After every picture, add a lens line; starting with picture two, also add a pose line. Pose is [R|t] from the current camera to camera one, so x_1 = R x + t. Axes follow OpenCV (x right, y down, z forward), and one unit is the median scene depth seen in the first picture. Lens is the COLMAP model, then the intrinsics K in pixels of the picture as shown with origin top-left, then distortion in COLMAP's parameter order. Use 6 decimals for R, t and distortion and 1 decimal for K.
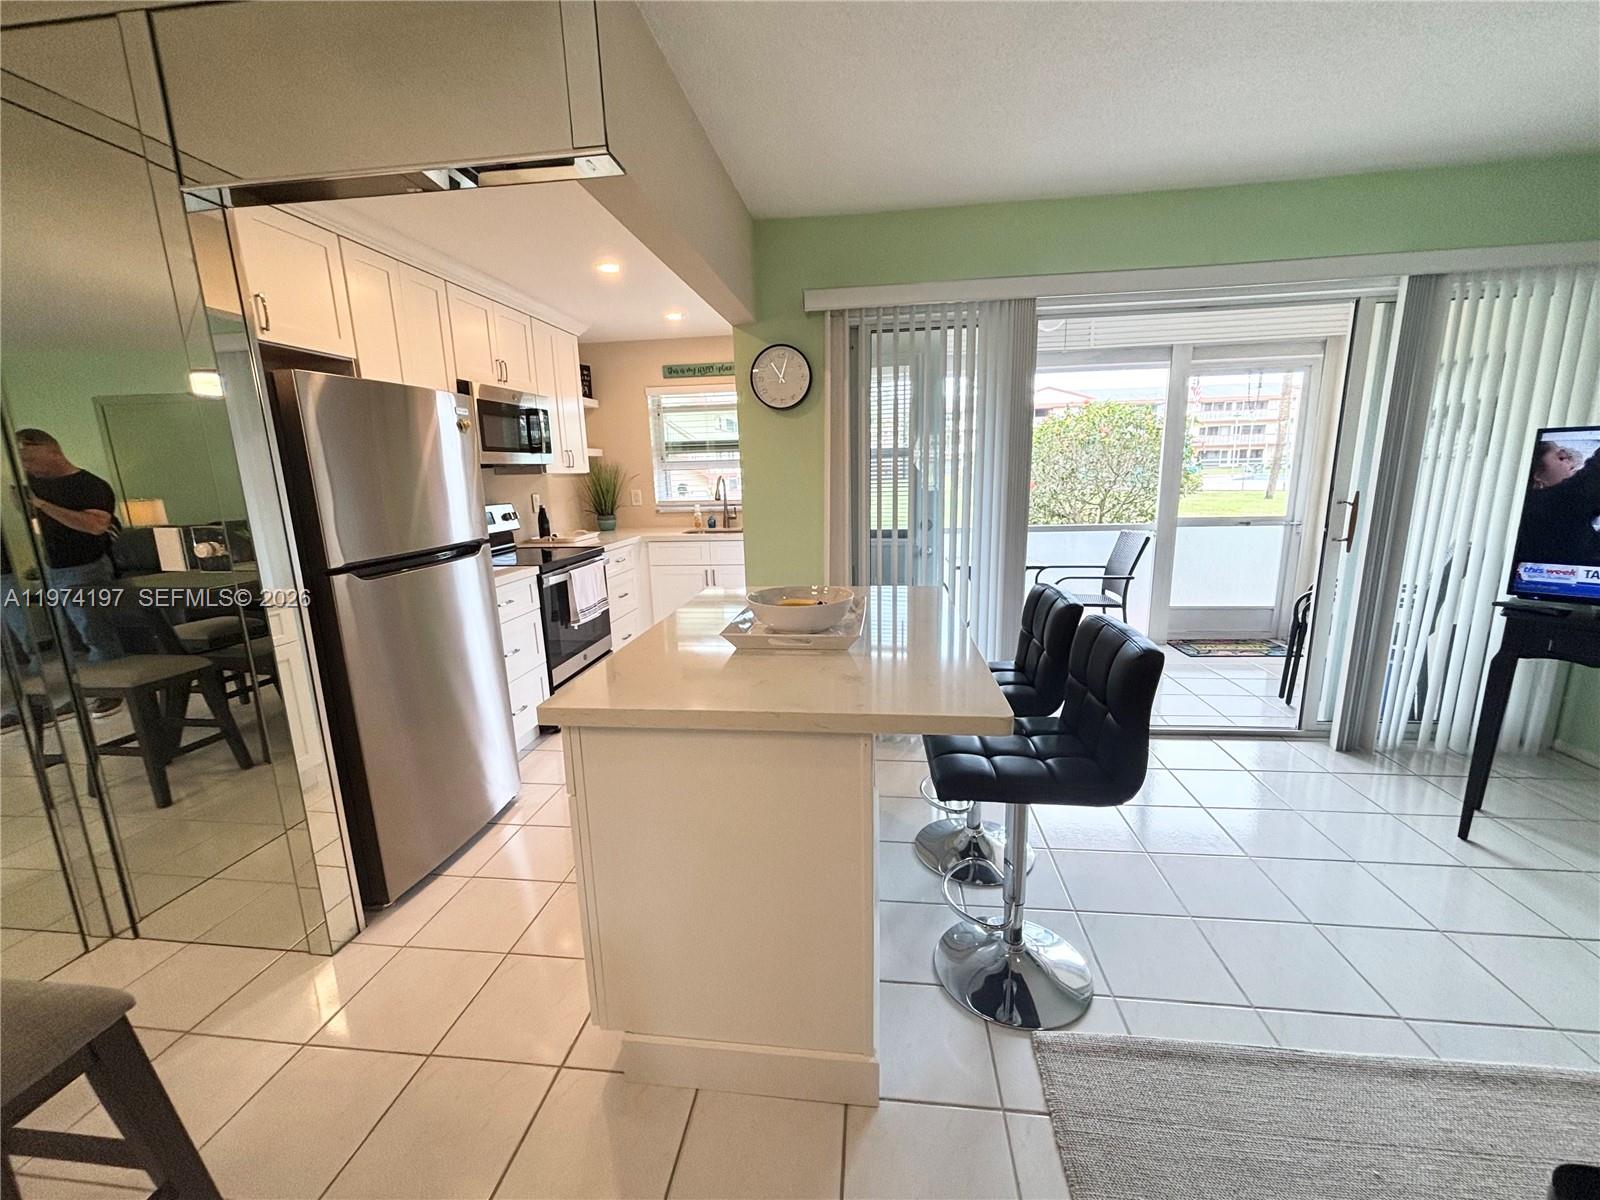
lens RADIAL K [[646.4, 0, 802.4], [0, 646.4, 598.2], [0, 0, 1]] dist [0.007428, -0.000112]
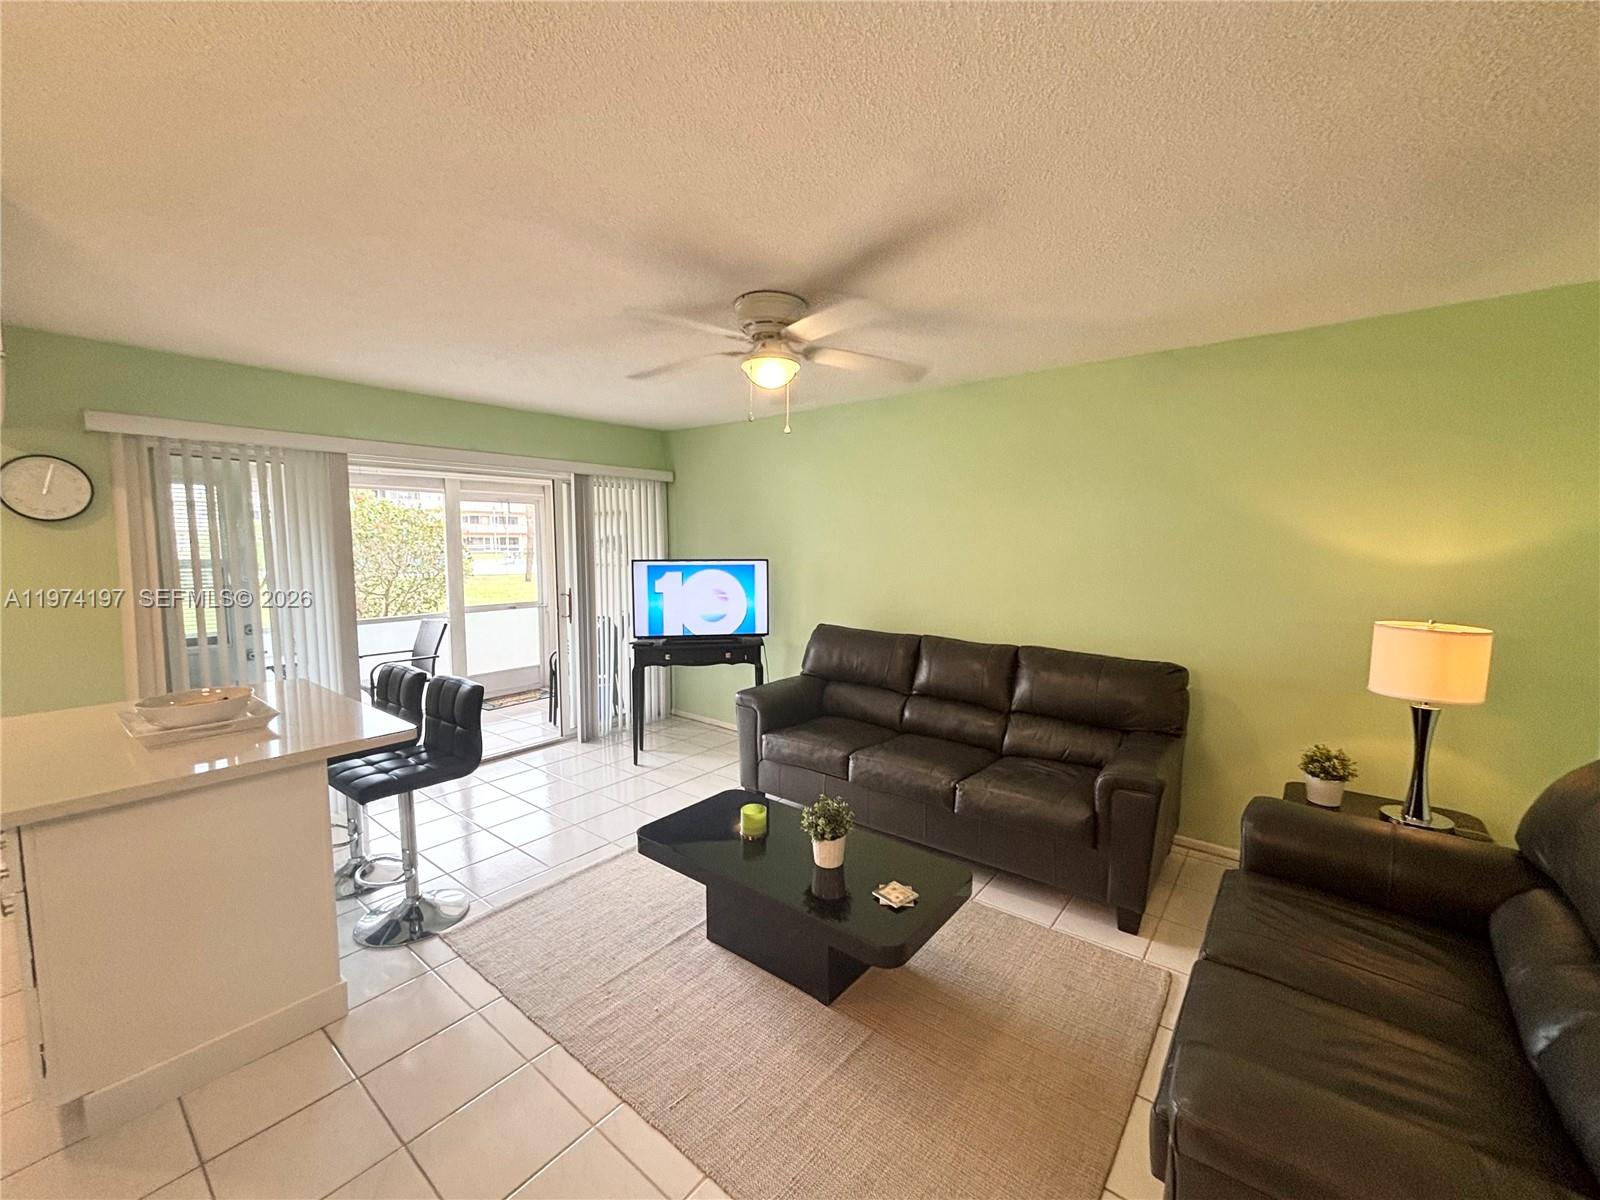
lens RADIAL K [[646.4, 0, 802.4], [0, 646.4, 598.2], [0, 0, 1]] dist [0.007428, -0.000112]
pose [[0.525060, -0.047979, 0.849712, -0.251233], [0.155069, 0.987090, -0.040086, 0.023529], [-0.836819, 0.152811, 0.525721, -0.372603]]
